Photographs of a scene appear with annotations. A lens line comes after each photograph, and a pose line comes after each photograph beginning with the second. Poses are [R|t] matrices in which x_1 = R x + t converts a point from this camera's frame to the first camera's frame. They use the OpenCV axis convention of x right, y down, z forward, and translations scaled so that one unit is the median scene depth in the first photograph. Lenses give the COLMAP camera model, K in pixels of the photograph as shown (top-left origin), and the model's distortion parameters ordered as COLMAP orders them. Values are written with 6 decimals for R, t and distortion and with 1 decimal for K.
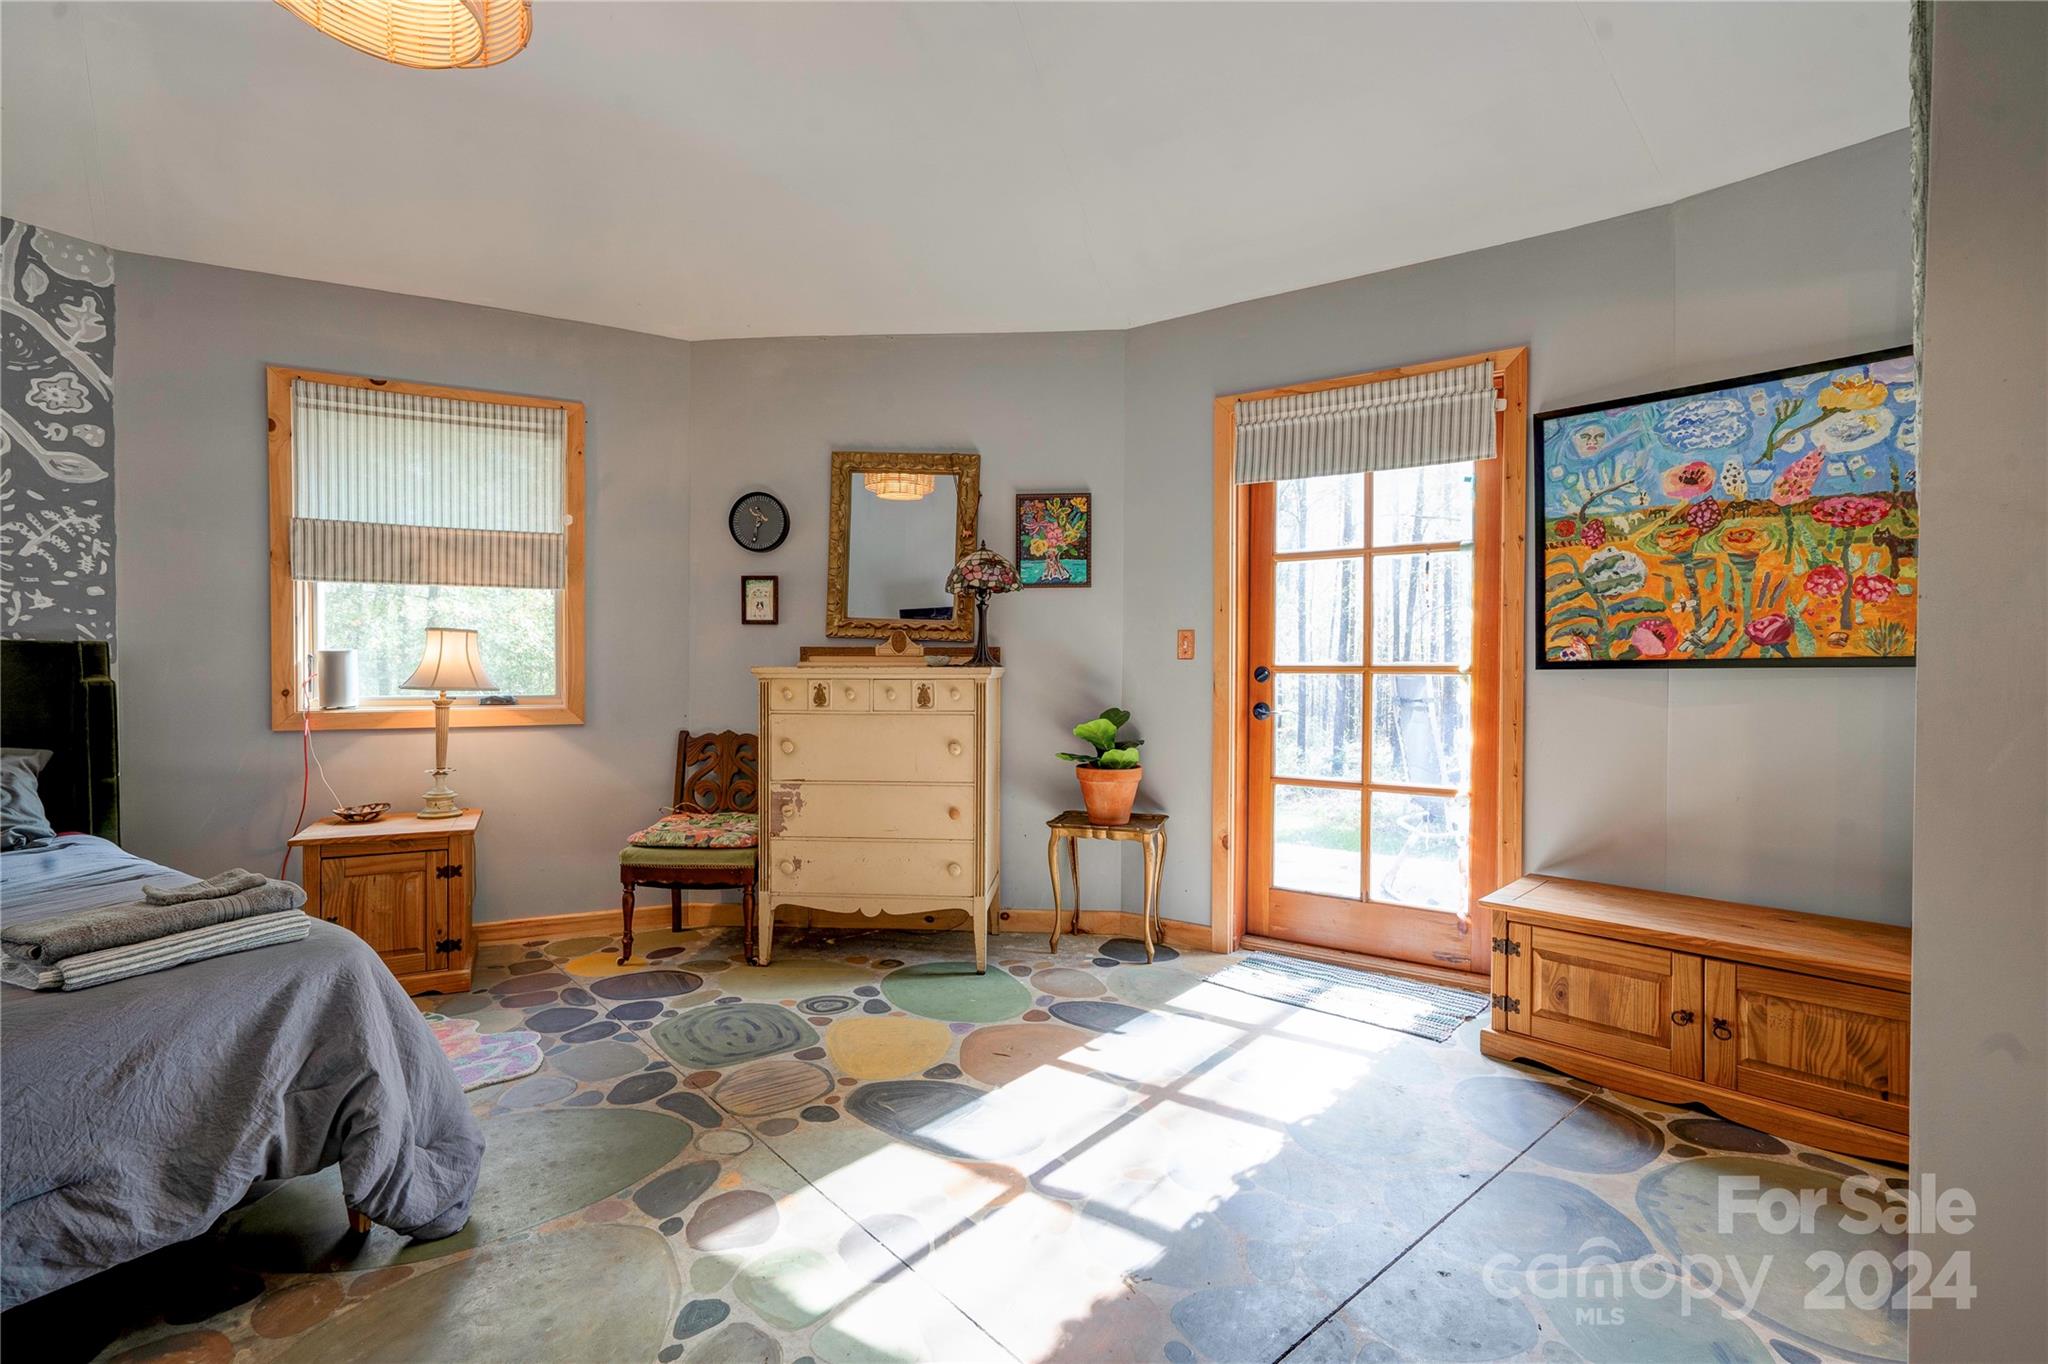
lens RADIAL K [[937.5, 0, 1007.9], [0, 937.5, 676.5], [0, 0, 1]] dist [-0.002104, 0.015546]
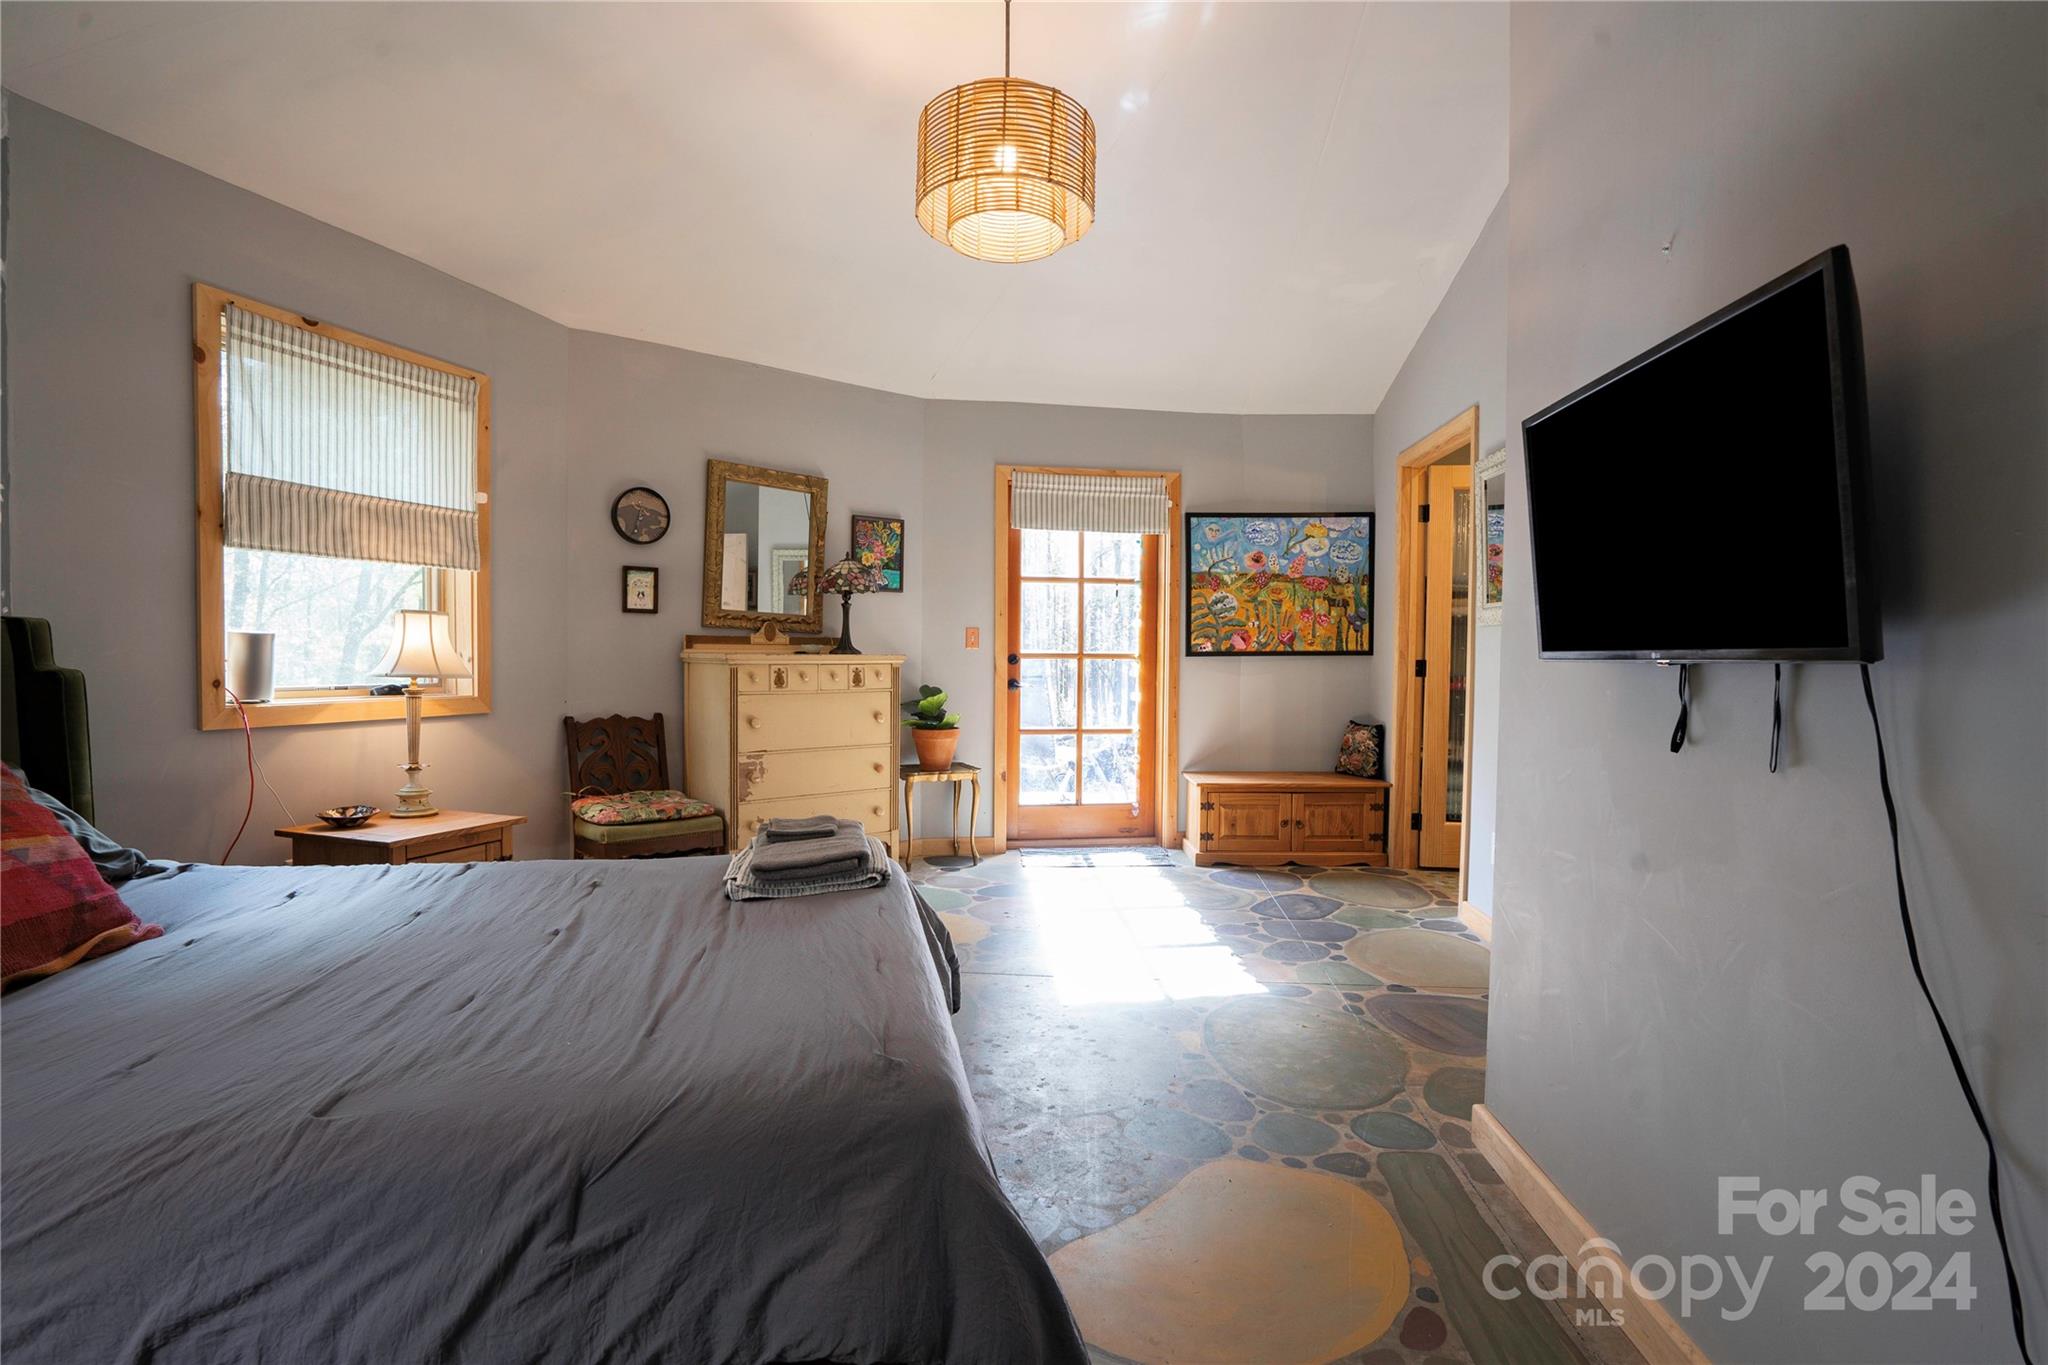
lens RADIAL K [[962.6, 0, 1021.7], [0, 962.6, 683.0], [0, 0, 1]] dist [-0.045096, 0.017768]
pose [[0.716054, -0.018372, 0.697803, -0.826901], [0.004073, 0.999747, 0.022142, 0.001223], [-0.698033, -0.013012, 0.715947, -0.078038]]
